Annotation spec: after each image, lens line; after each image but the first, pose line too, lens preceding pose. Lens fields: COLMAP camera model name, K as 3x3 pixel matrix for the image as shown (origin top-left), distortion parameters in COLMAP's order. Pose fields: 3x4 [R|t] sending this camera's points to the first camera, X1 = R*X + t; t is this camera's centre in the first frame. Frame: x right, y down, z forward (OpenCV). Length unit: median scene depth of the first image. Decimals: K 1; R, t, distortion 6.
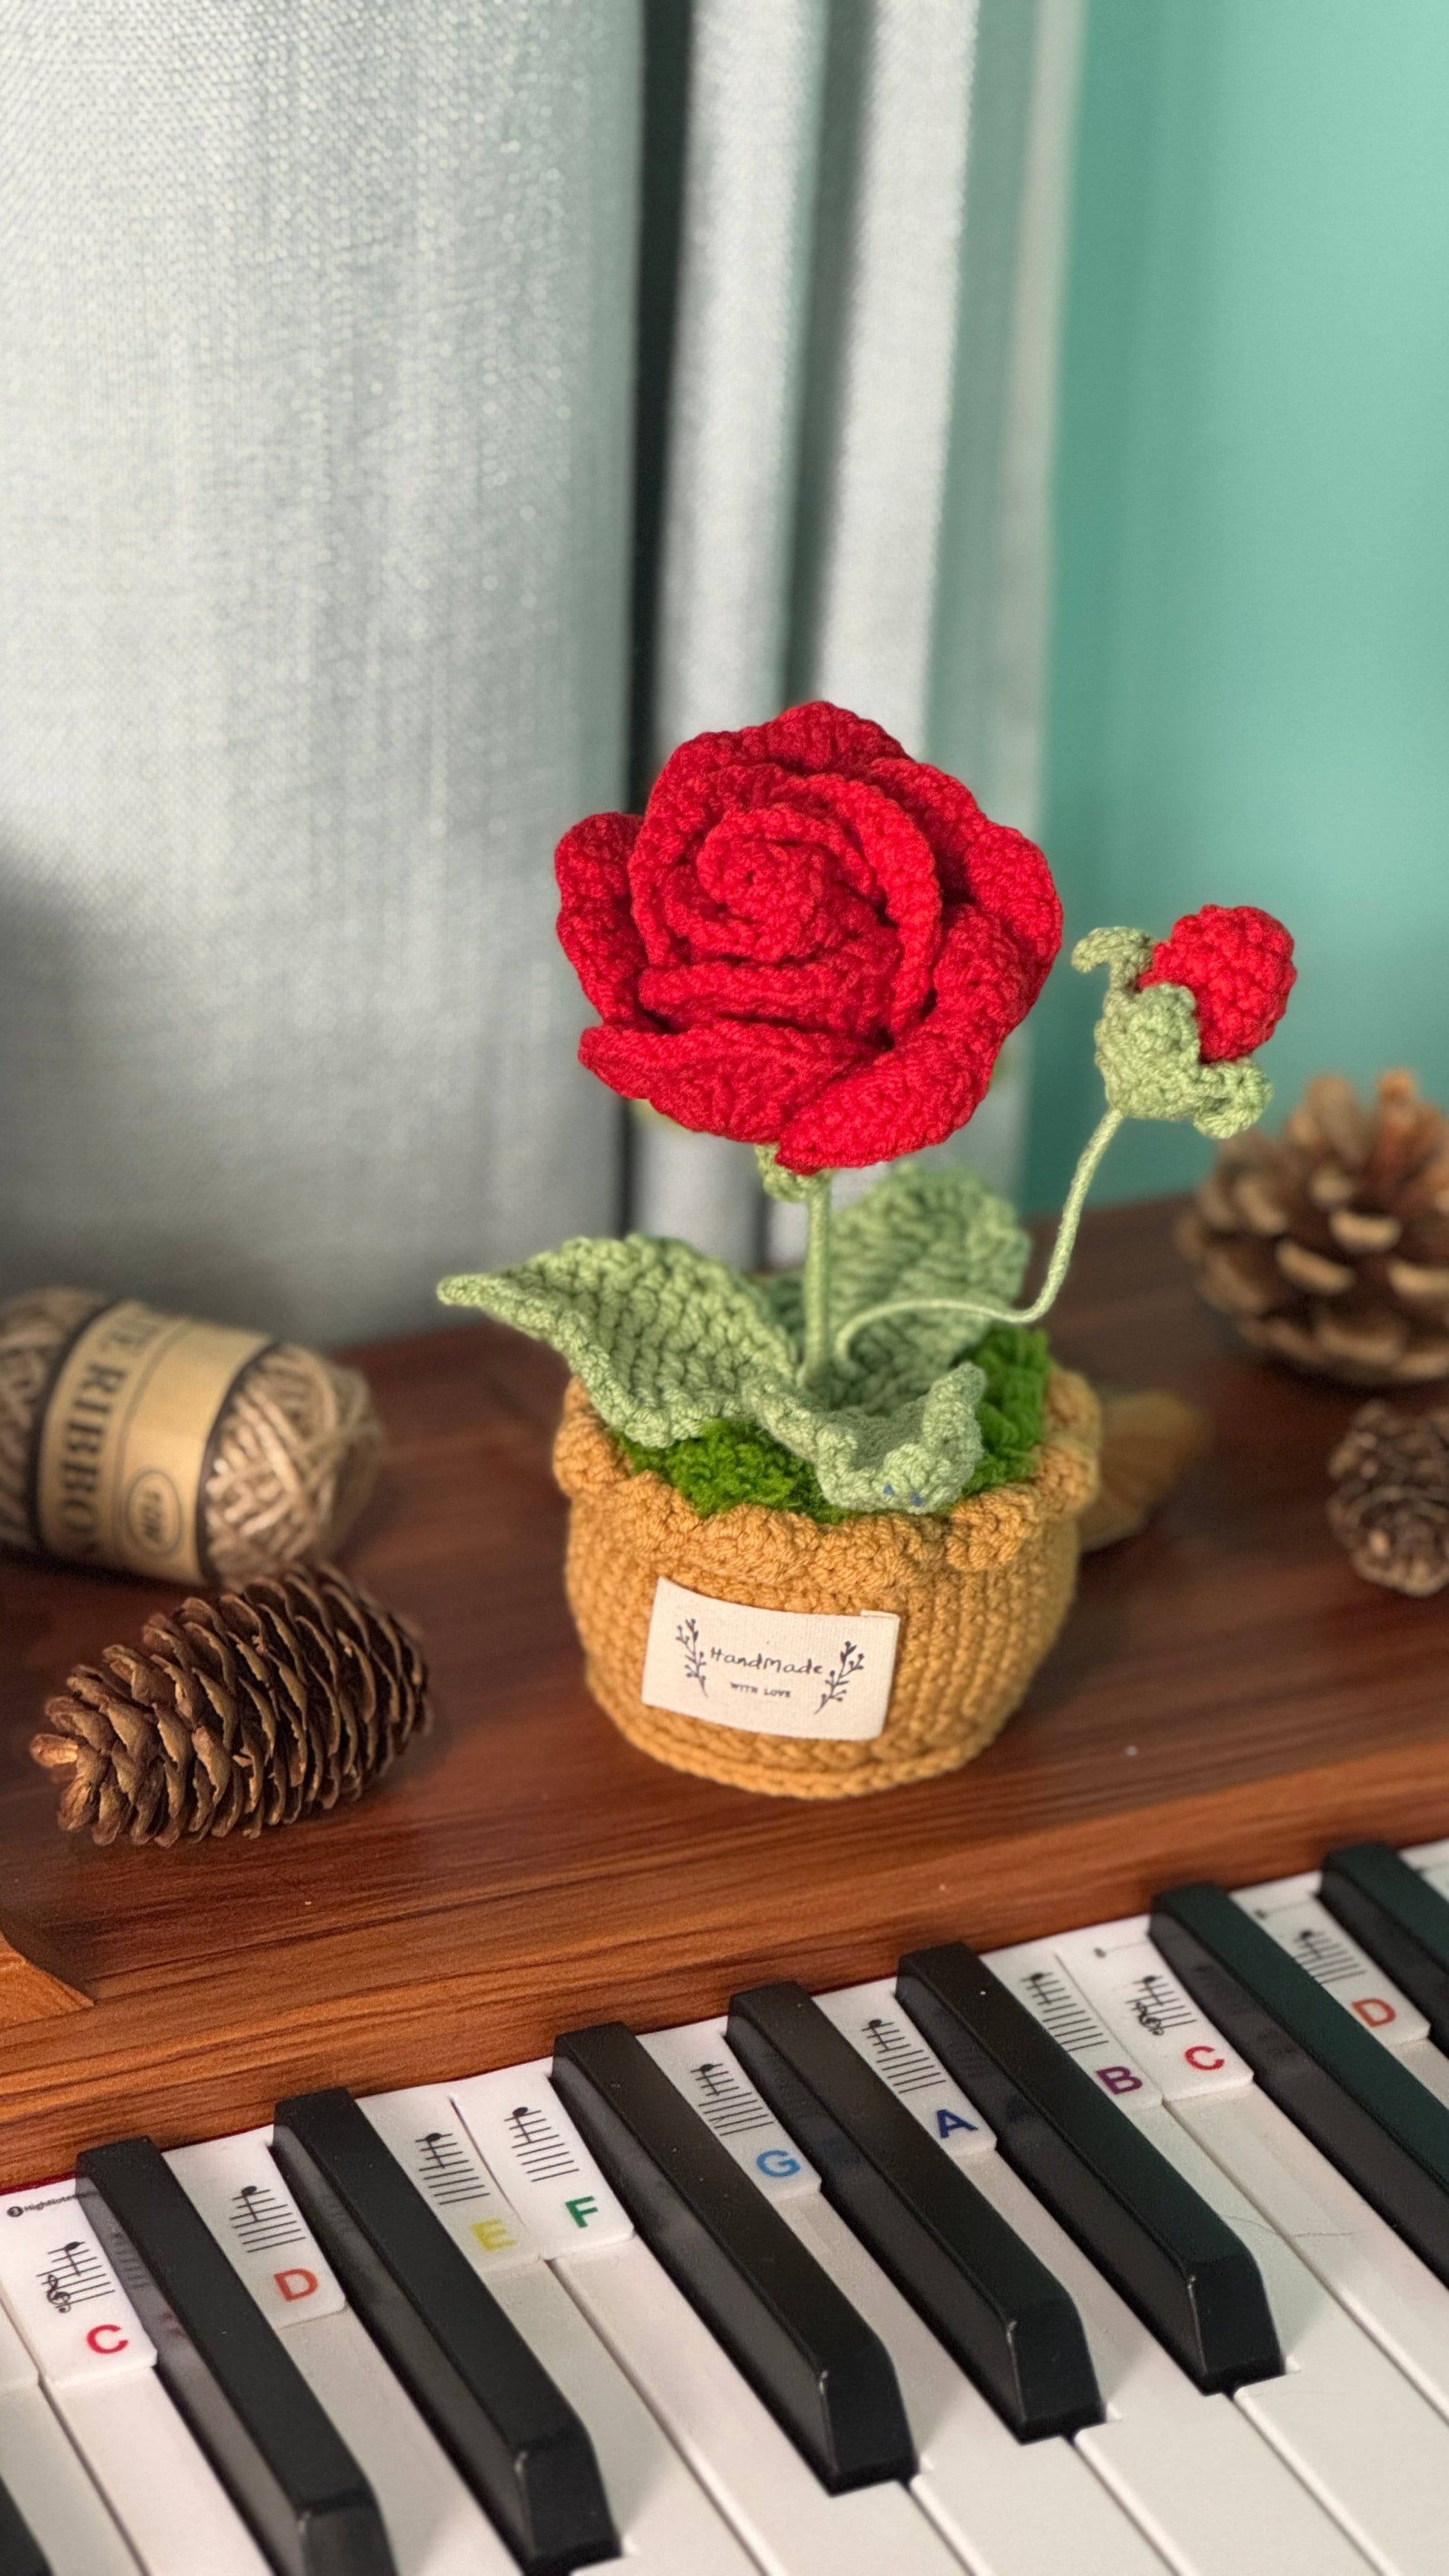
lens RADIAL K [[5775.1, 0, 724.5], [0, 5775.1, 1288.0], [0, 0, 1]] dist [-0.226412, 4.589036]
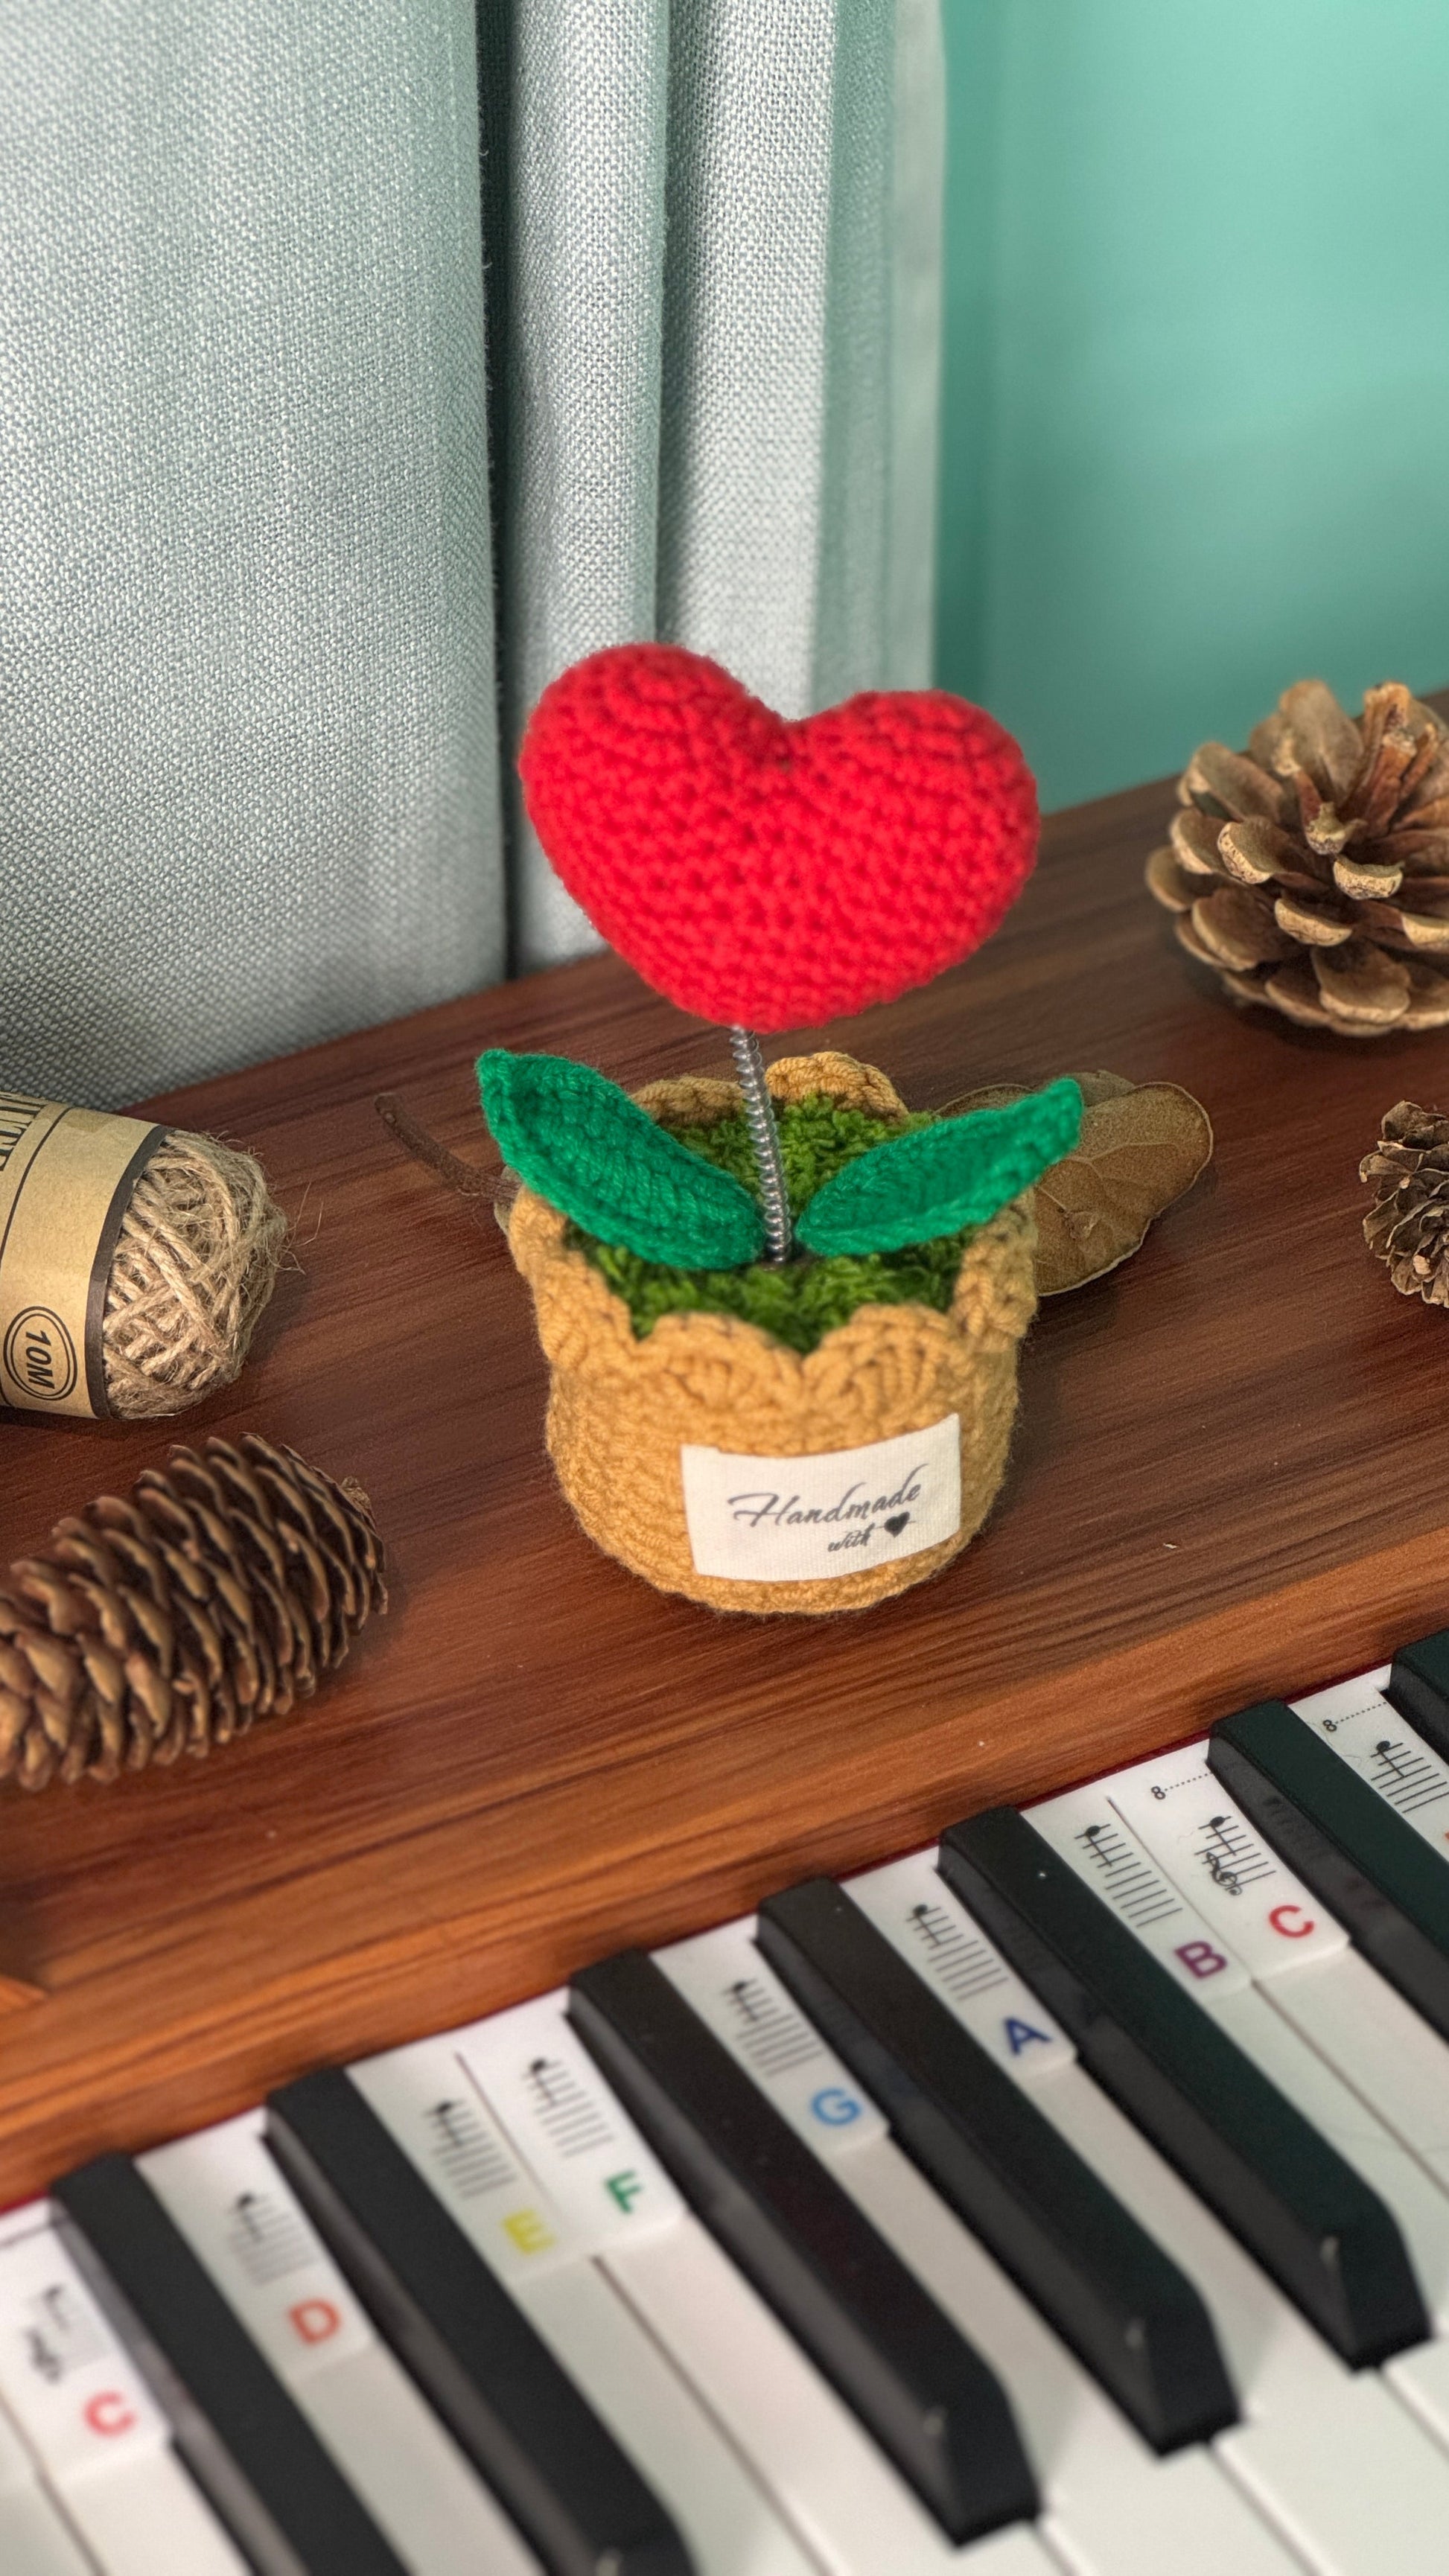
lens RADIAL K [[5775.1, 0, 724.5], [0, 5775.1, 1288.0], [0, 0, 1]] dist [-0.226412, 4.589036]
pose [[0.995788, -0.076468, 0.050577, -0.041485], [0.066962, 0.983429, 0.168474, -0.118331], [-0.062621, -0.164378, 0.984408, 0.144198]]
